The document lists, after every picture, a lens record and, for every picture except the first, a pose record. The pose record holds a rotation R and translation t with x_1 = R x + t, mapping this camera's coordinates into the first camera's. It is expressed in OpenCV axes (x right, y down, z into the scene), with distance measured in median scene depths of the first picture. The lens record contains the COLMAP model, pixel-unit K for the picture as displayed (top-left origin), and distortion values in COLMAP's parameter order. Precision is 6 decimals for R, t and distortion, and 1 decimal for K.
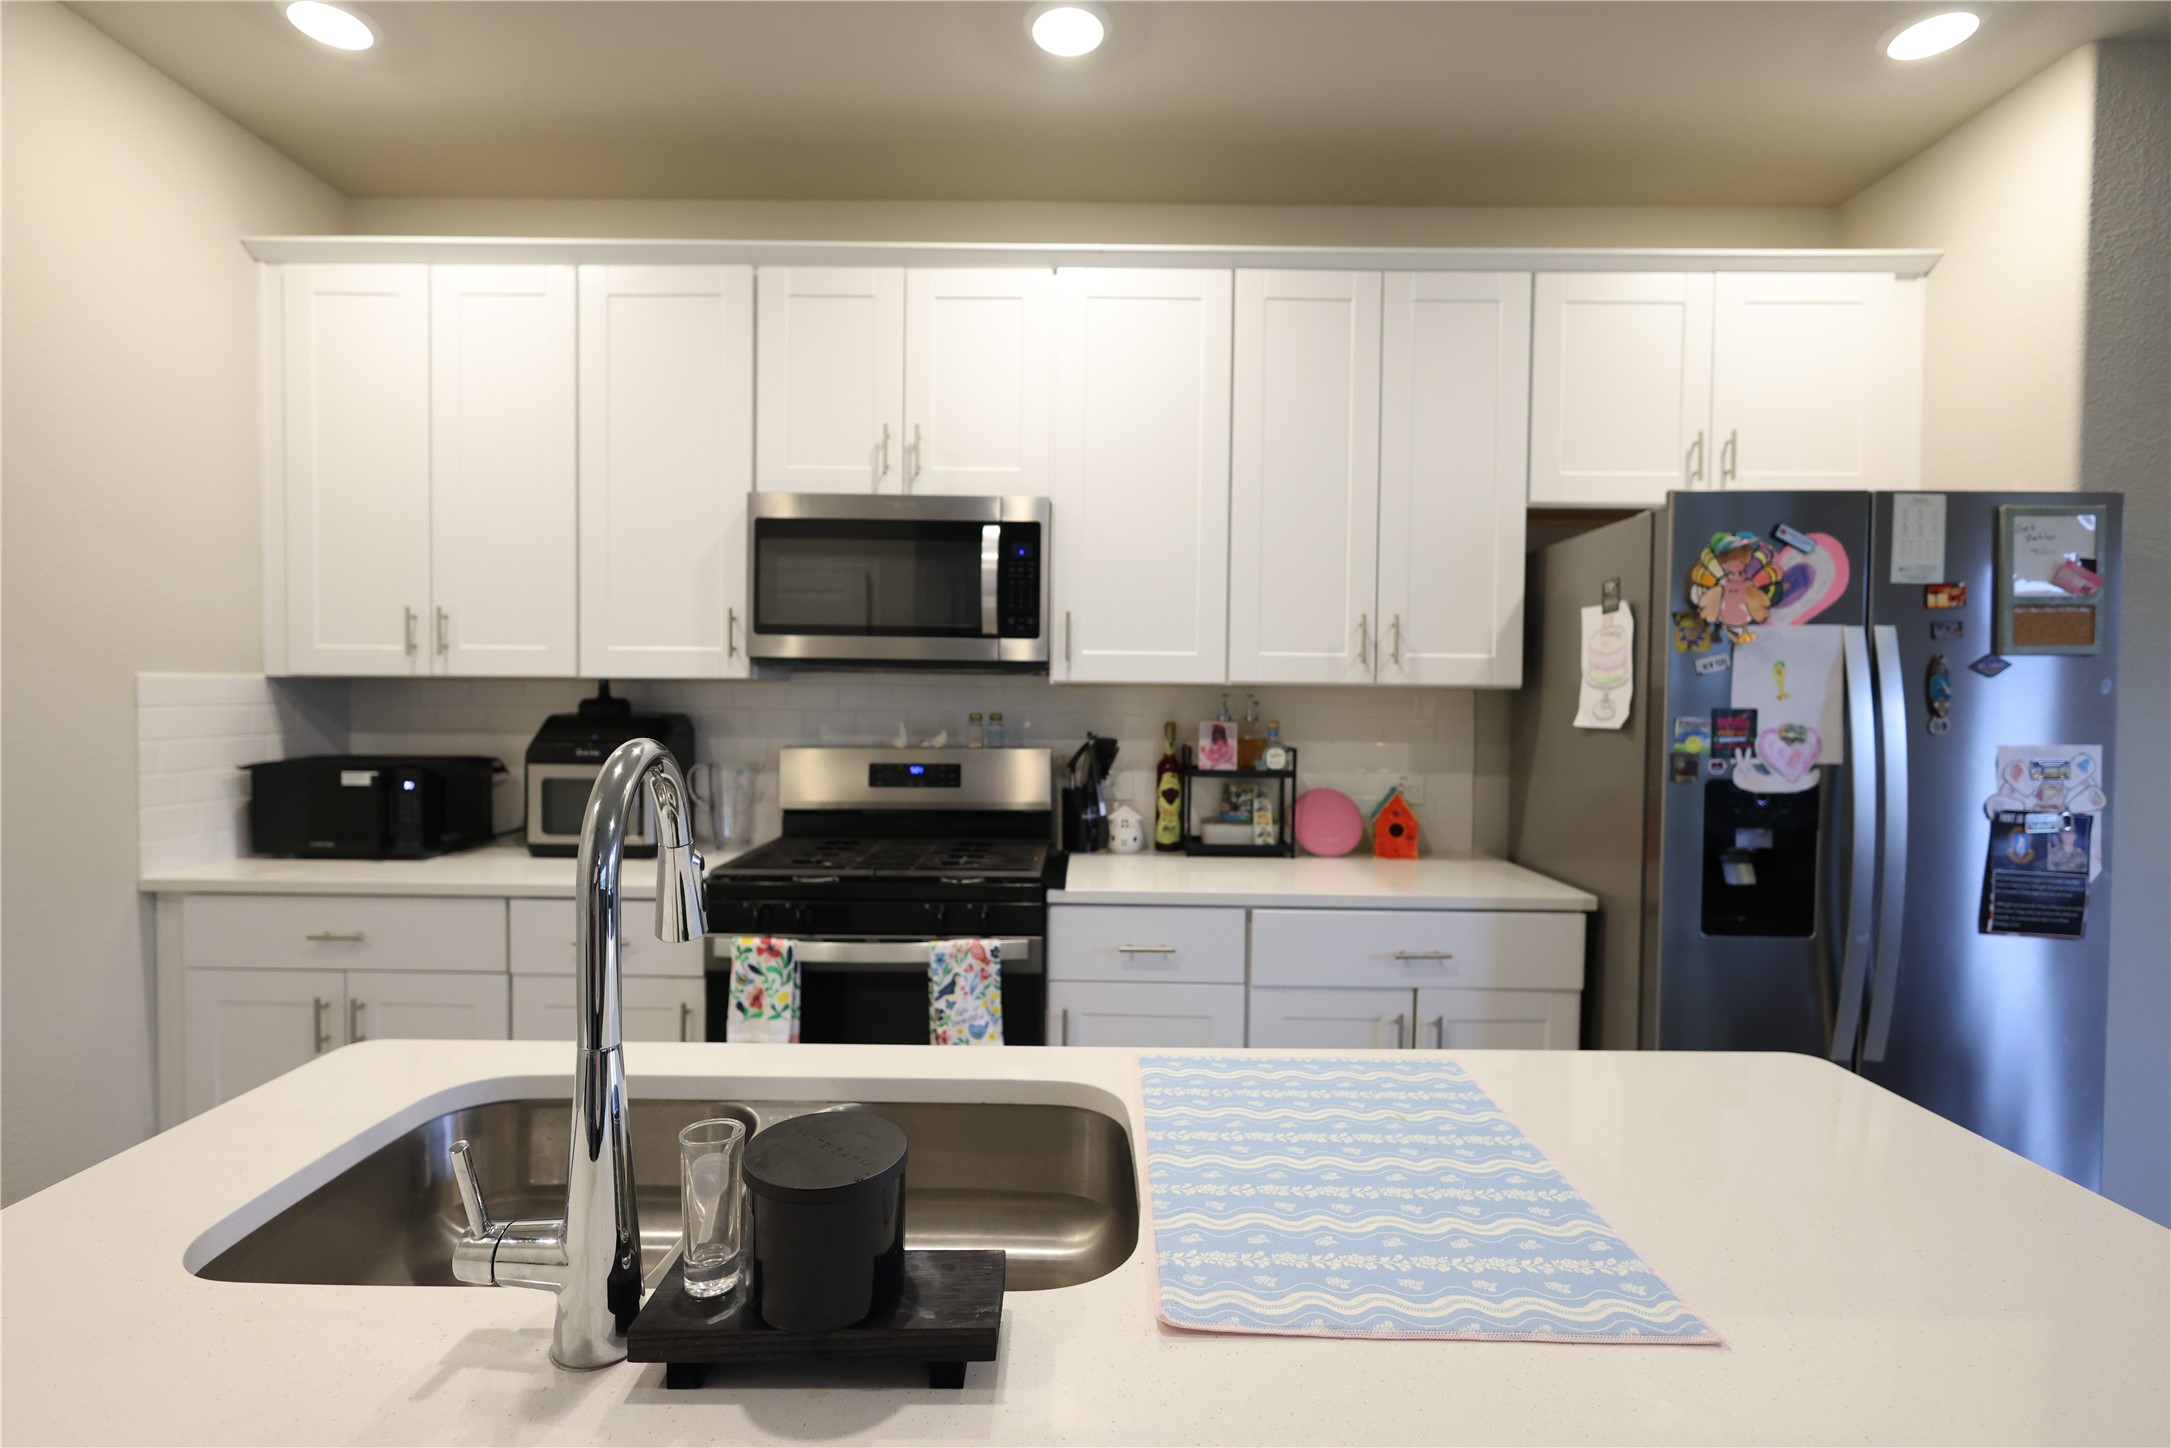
lens RADIAL K [[996.6, 0, 1070.0], [0, 996.6, 722.7], [0, 0, 1]] dist [-0.001418, 0.001175]
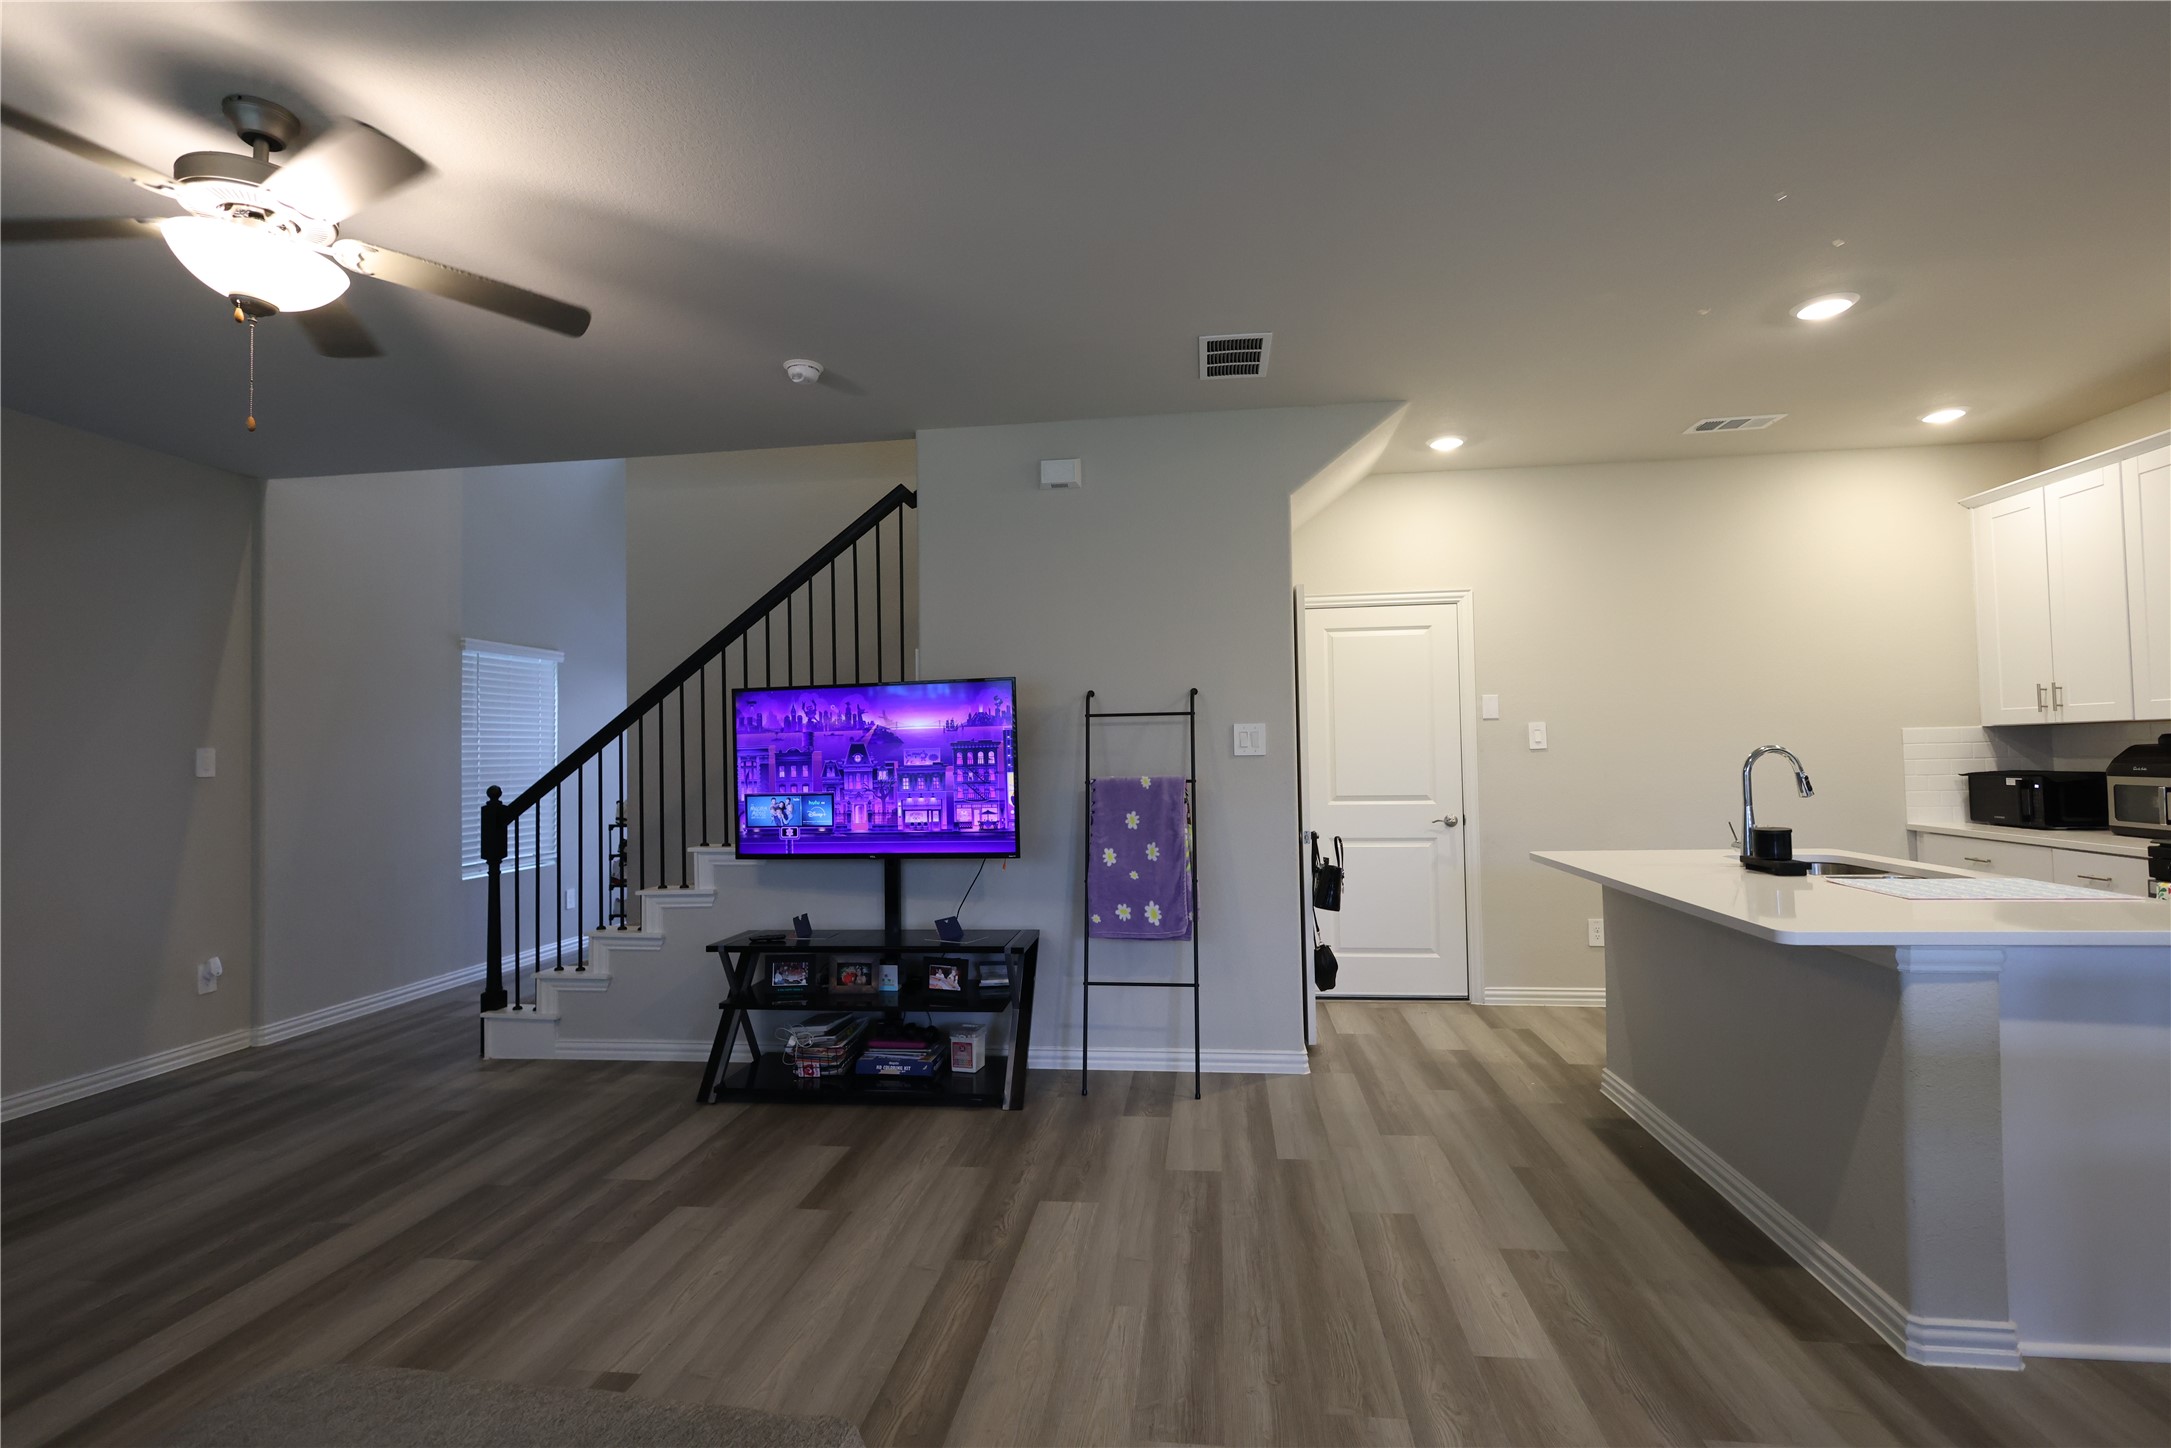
lens RADIAL K [[996.6, 0, 1091.1], [0, 996.6, 716.9], [0, 0, 1]] dist [-0.001418, 0.001175]
pose [[-0.115067, -0.046587, -0.992265, 1.249318], [-0.010244, 0.998902, -0.045711, 0.037268], [0.993305, 0.004905, -0.115418, -0.443799]]
